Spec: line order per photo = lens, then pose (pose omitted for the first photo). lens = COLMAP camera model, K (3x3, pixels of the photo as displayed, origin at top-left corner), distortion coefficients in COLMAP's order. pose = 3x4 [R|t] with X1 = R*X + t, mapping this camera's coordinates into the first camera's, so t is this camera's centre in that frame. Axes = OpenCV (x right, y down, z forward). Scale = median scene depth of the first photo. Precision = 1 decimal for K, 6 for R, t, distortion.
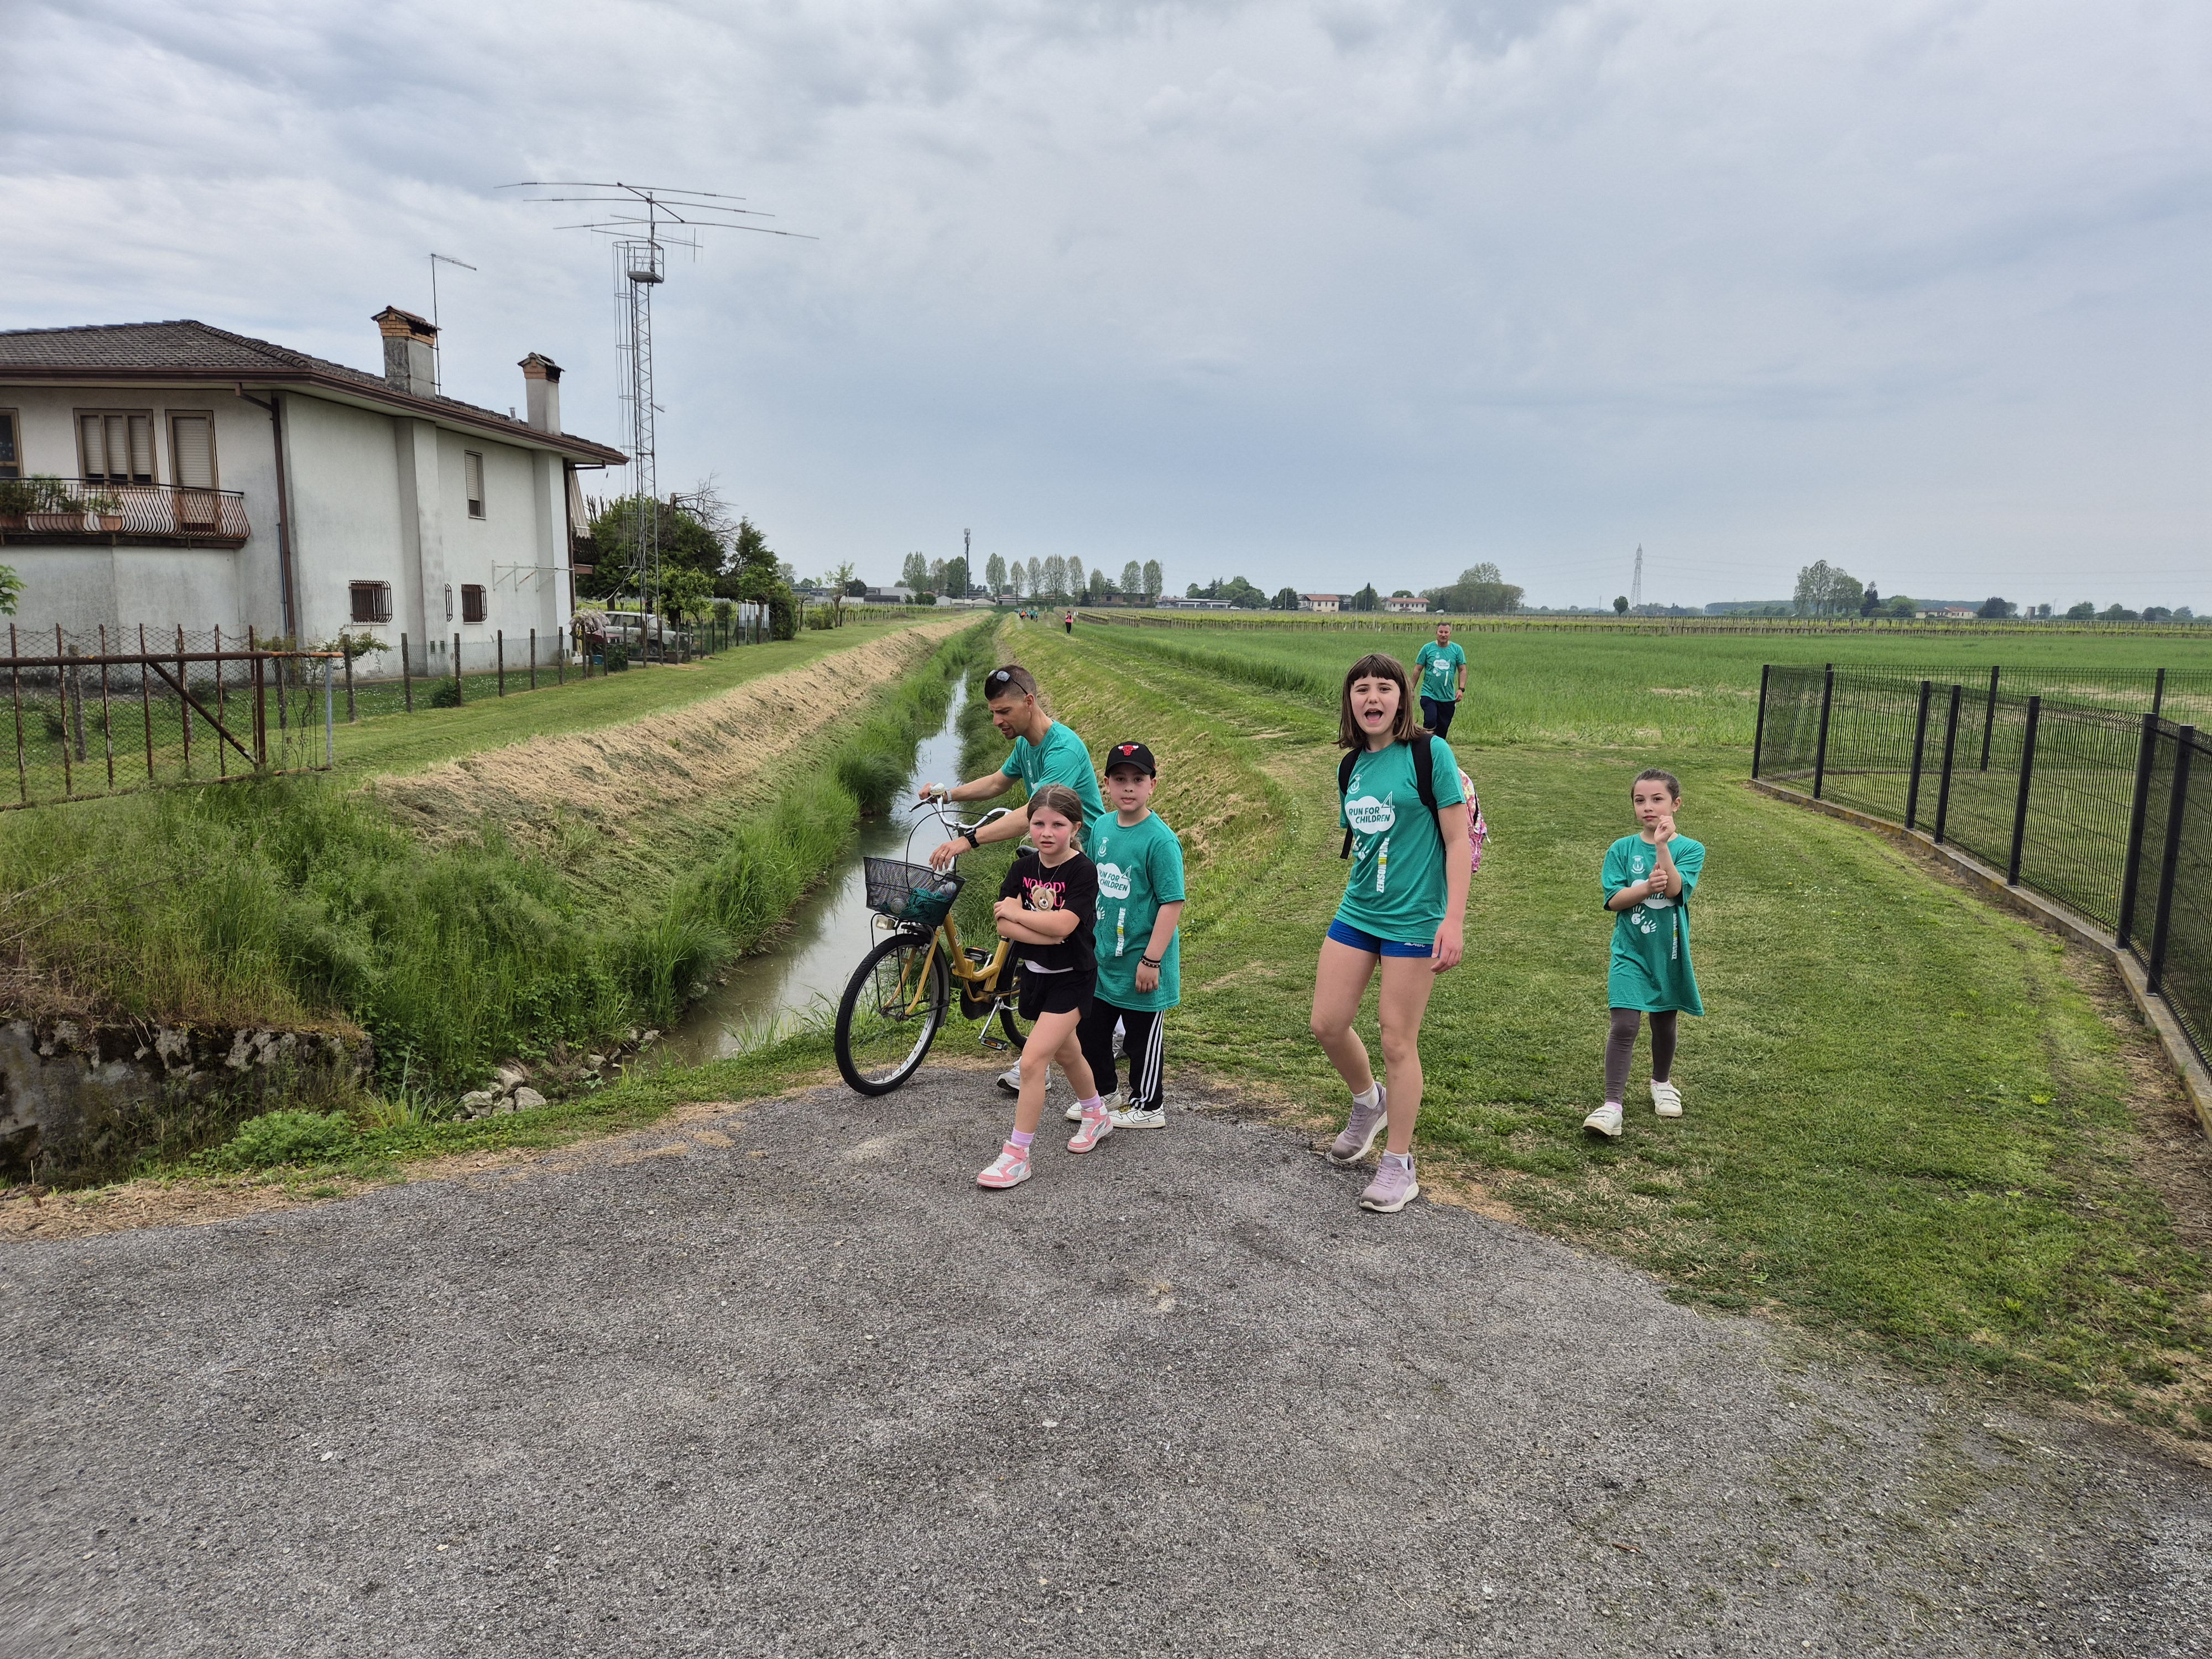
lens RADIAL K [[1446.2, 0, 1112.9], [0, 1446.2, 836.7], [0, 0, 1]] dist [0.083006, -0.079325]
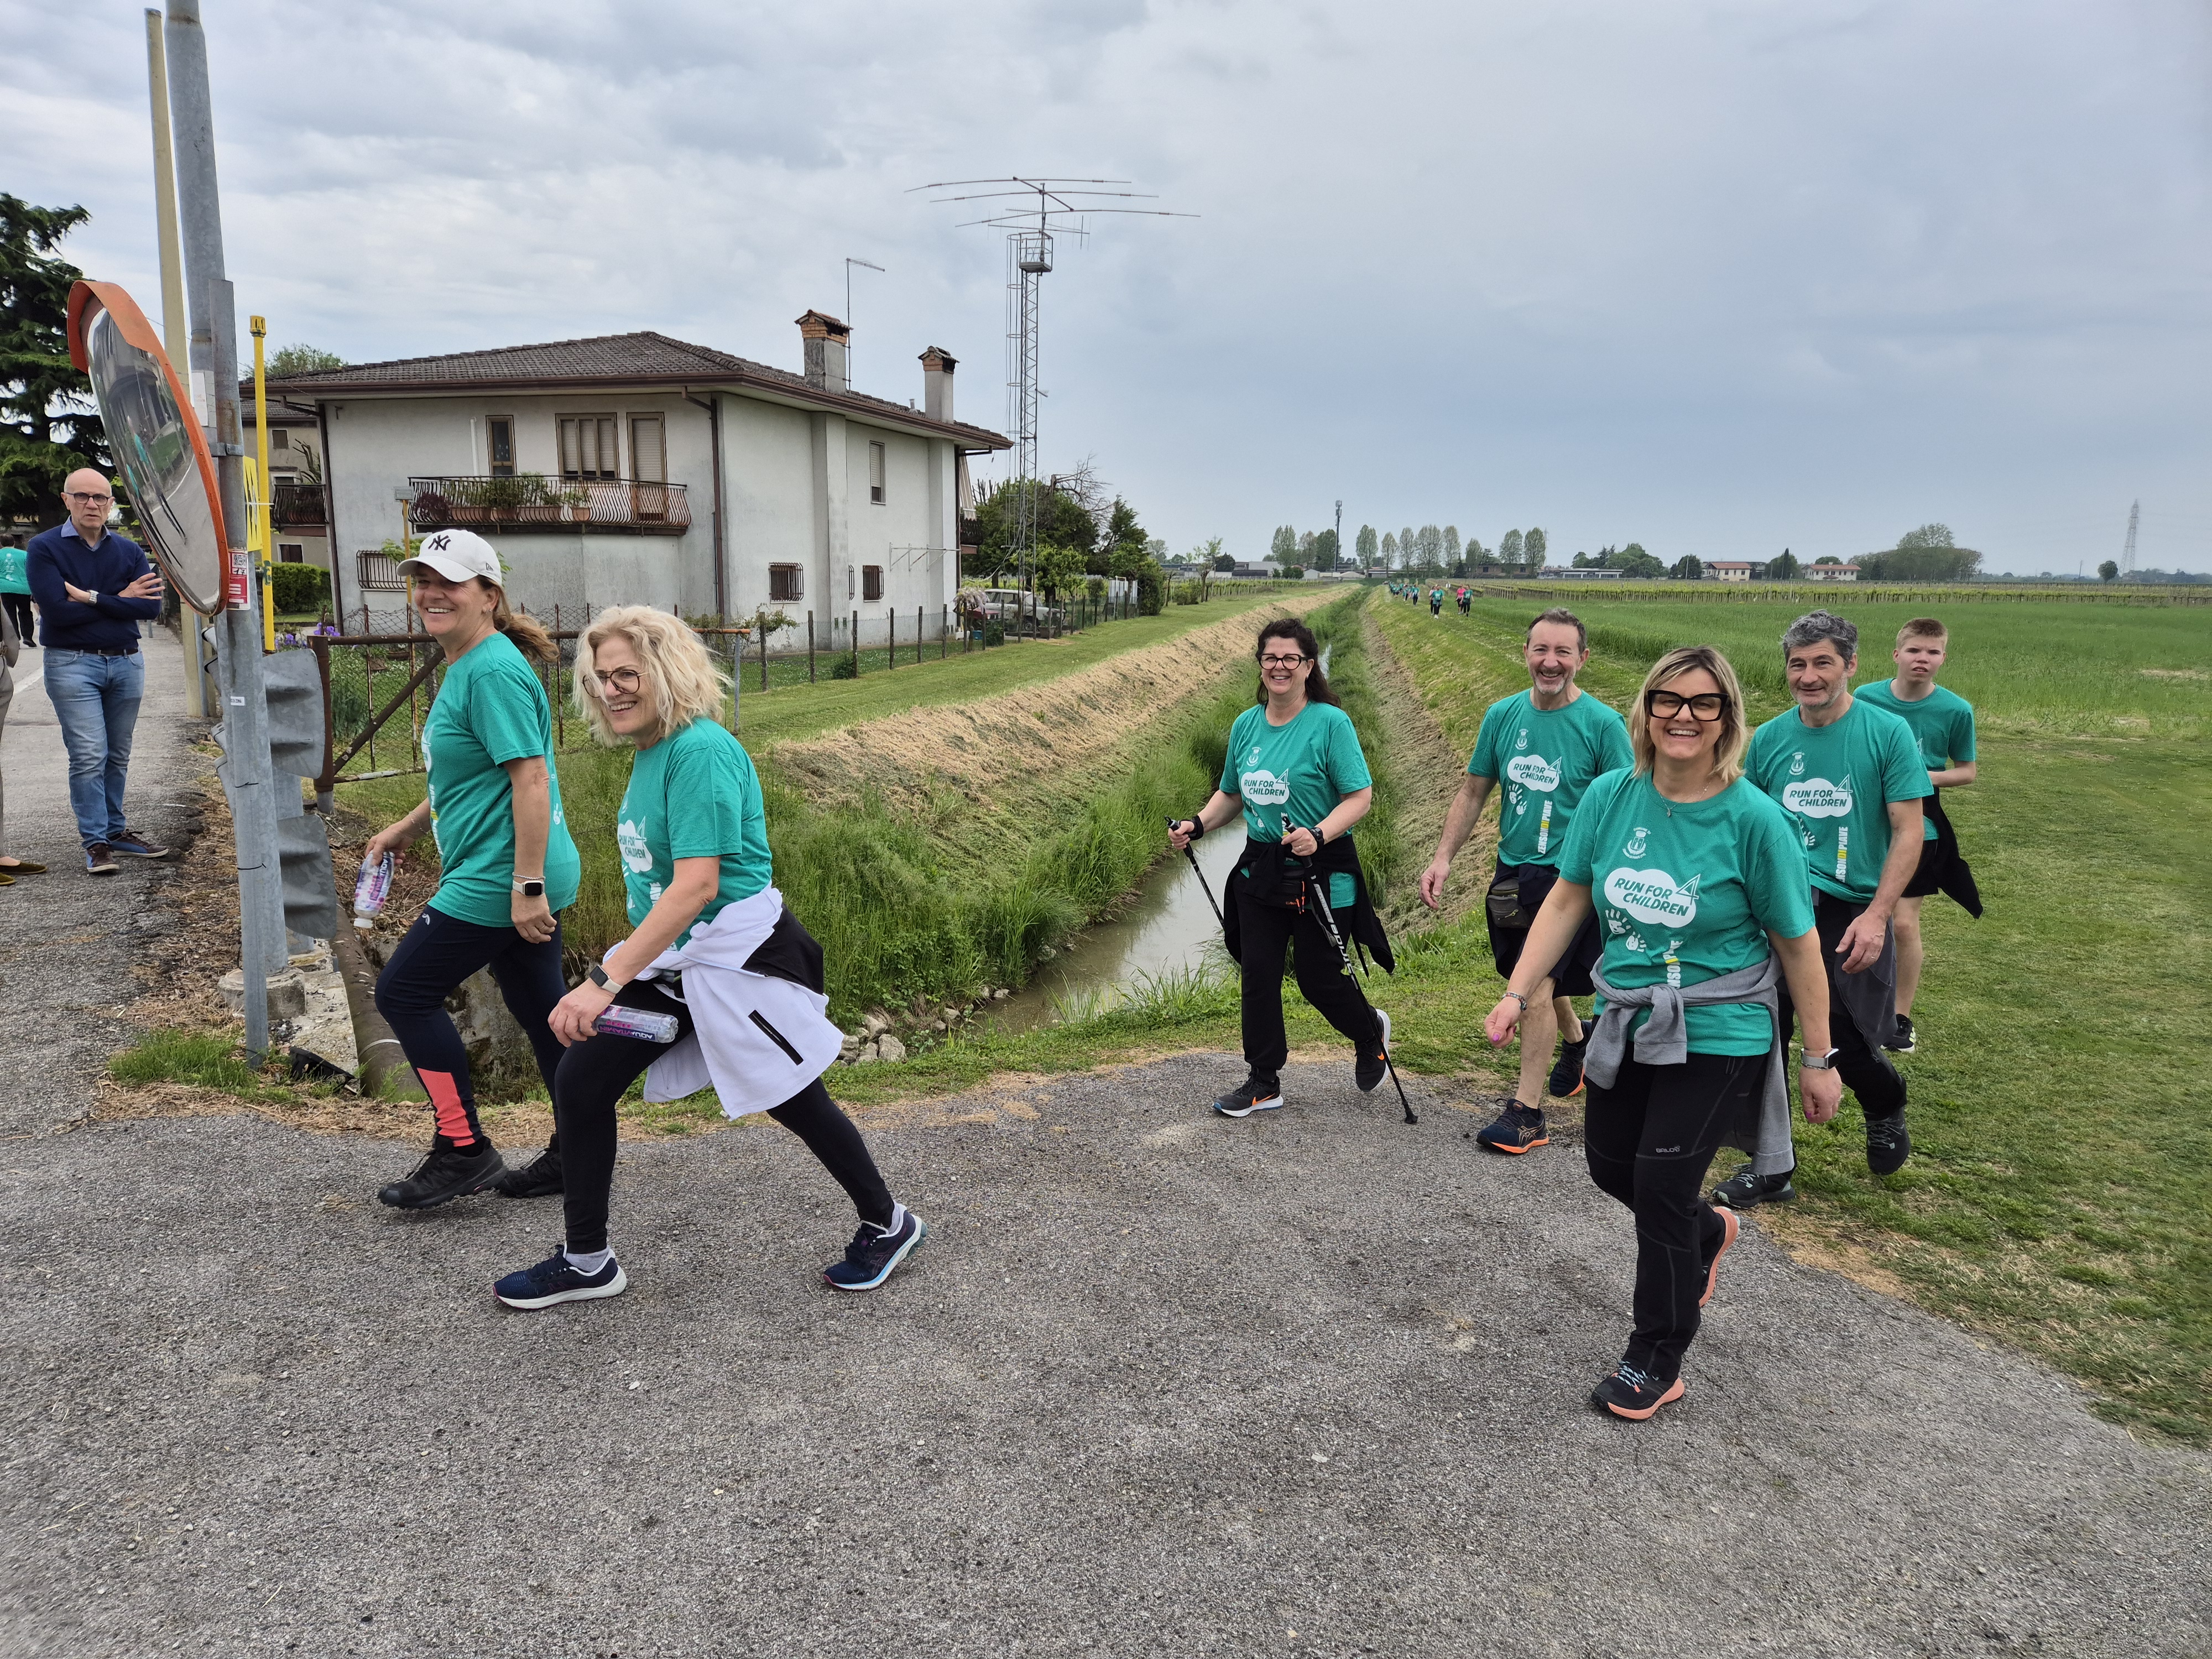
lens RADIAL K [[1439.0, 0, 1084.4], [0, 1439.0, 838.9], [0, 0, 1]] dist [0.079183, -0.066047]
pose [[0.963716, 0.040982, -0.263765, 0.008580], [-0.035742, 0.999057, 0.024638, -0.002791], [0.264526, -0.014317, 0.964272, 0.012632]]
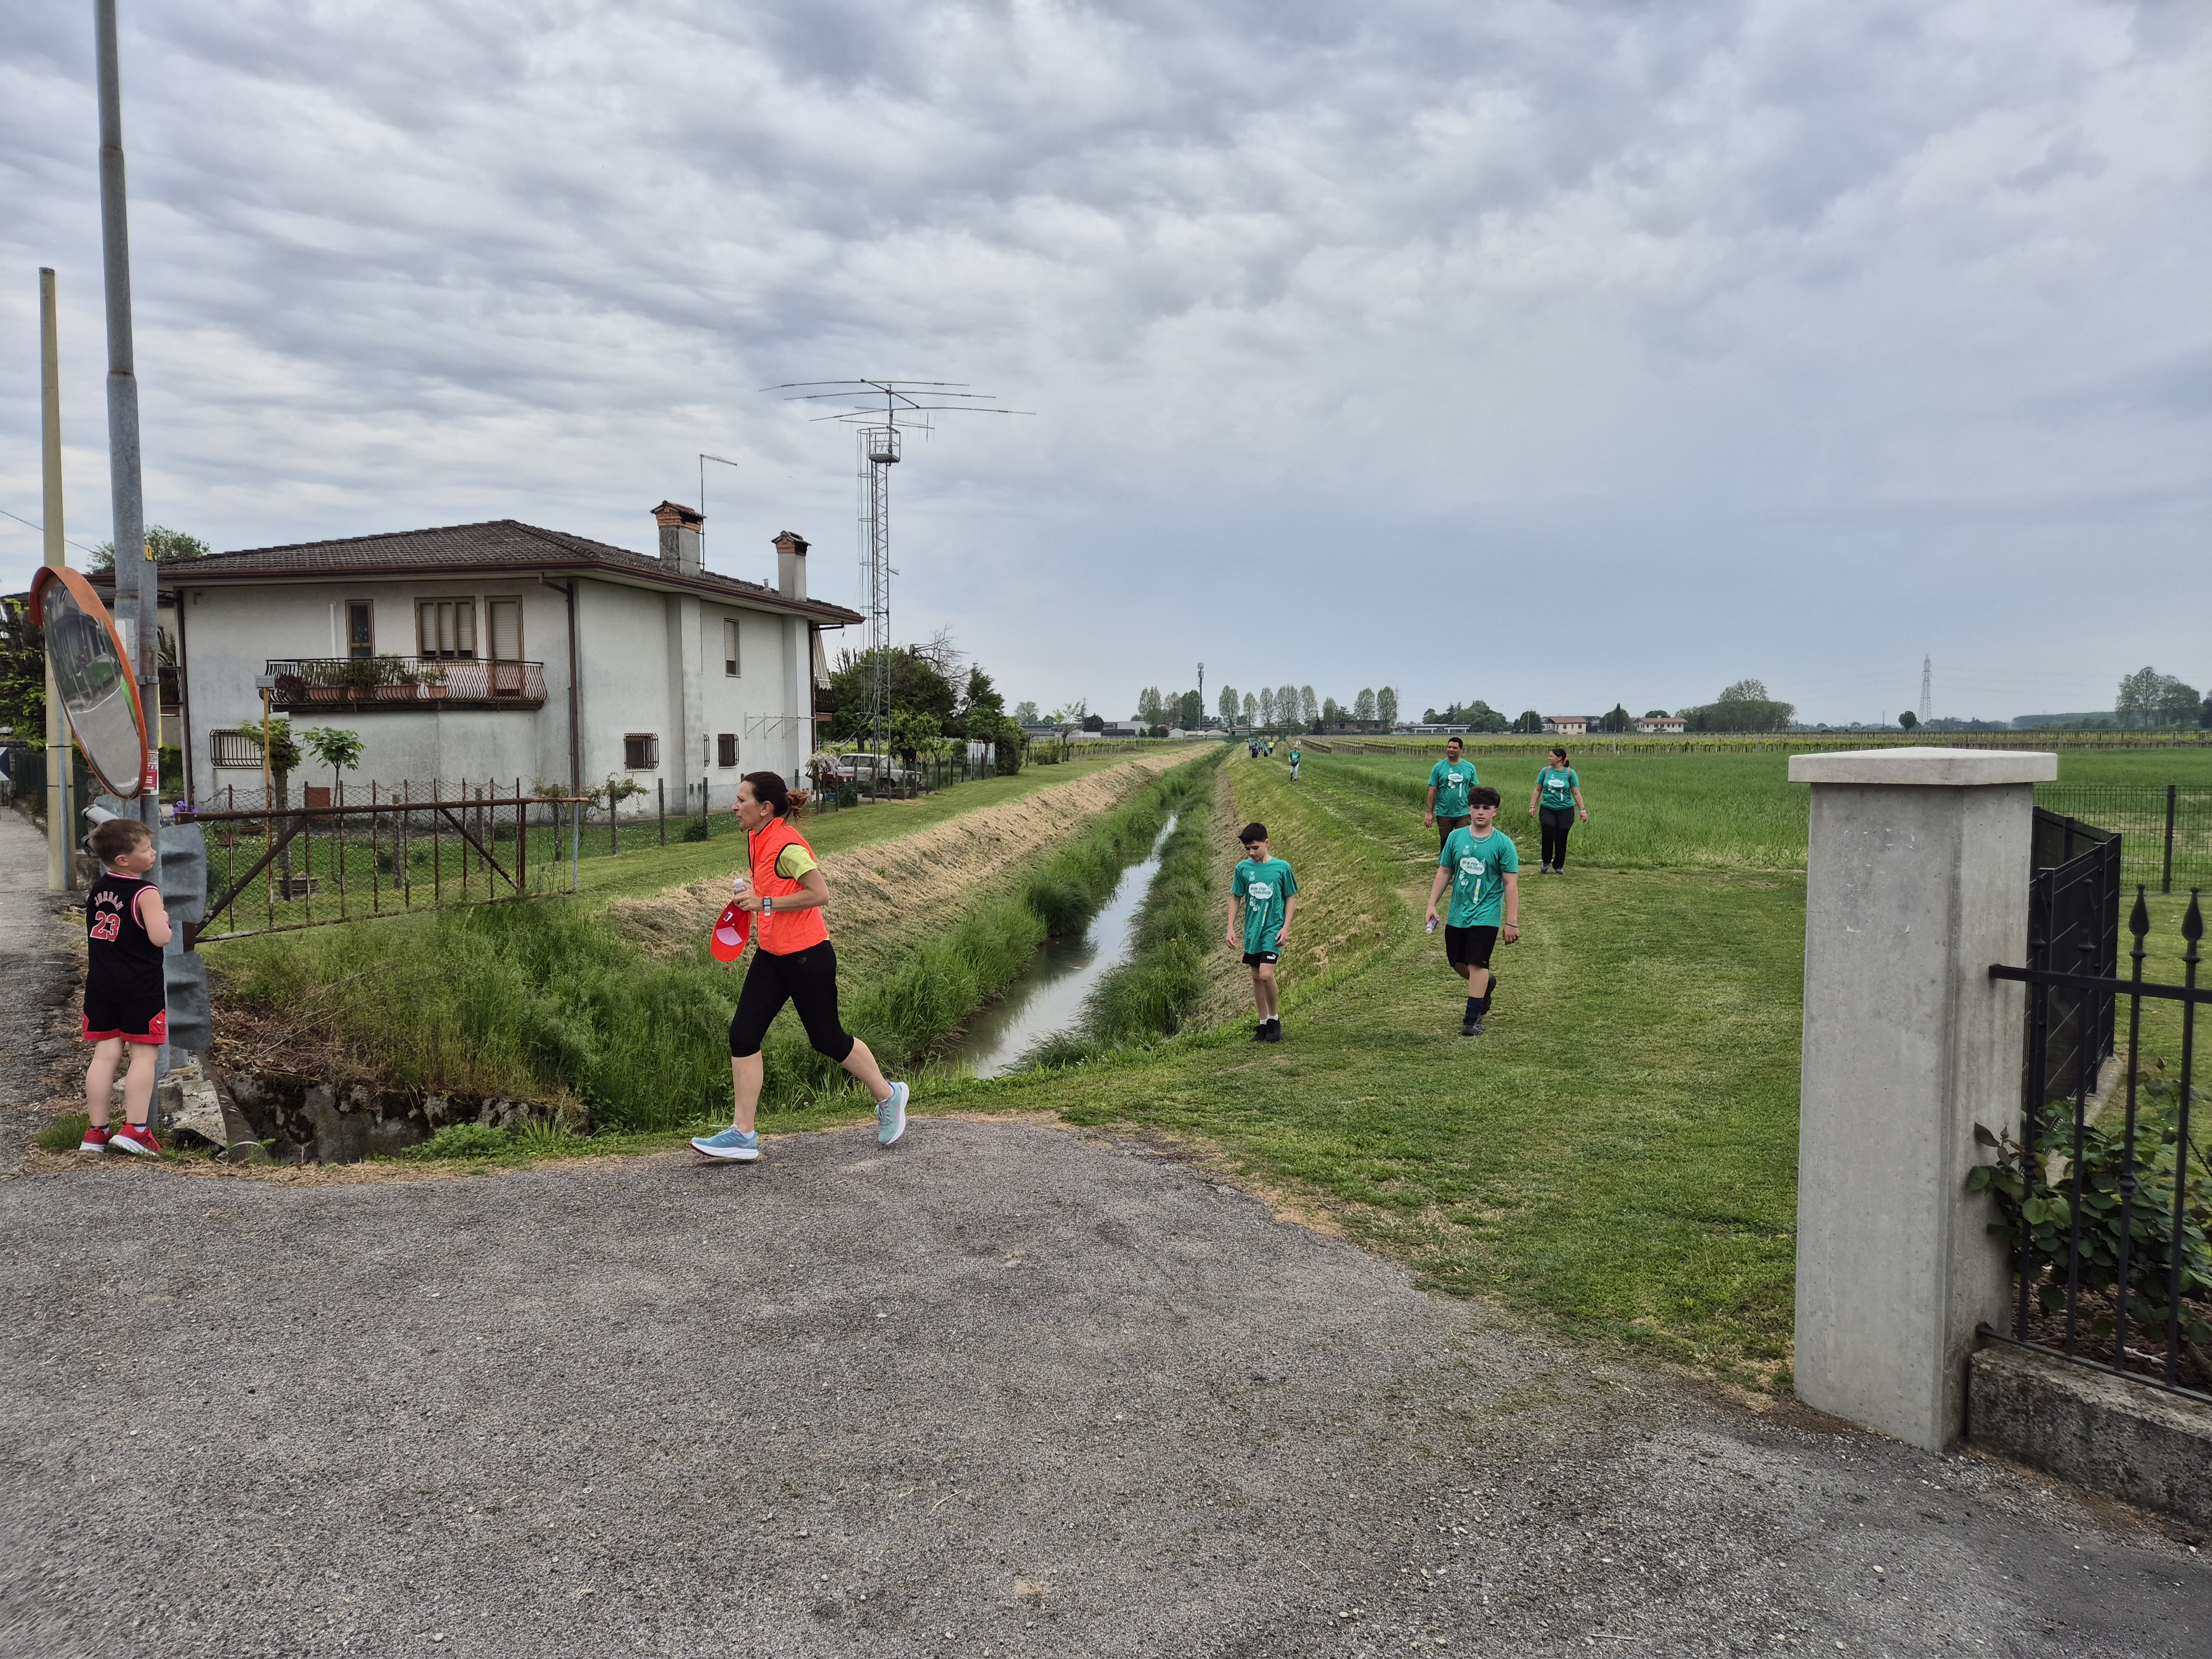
lens RADIAL K [[1469.0, 0, 1094.2], [0, 1469.0, 845.6], [0, 0, 1]] dist [0.083643, -0.073432]
pose [[0.982099, -0.008718, -0.188165, 0.092747], [-0.006833, 0.996622, -0.081839, 0.009796], [0.188243, 0.081660, 0.978722, -0.095601]]
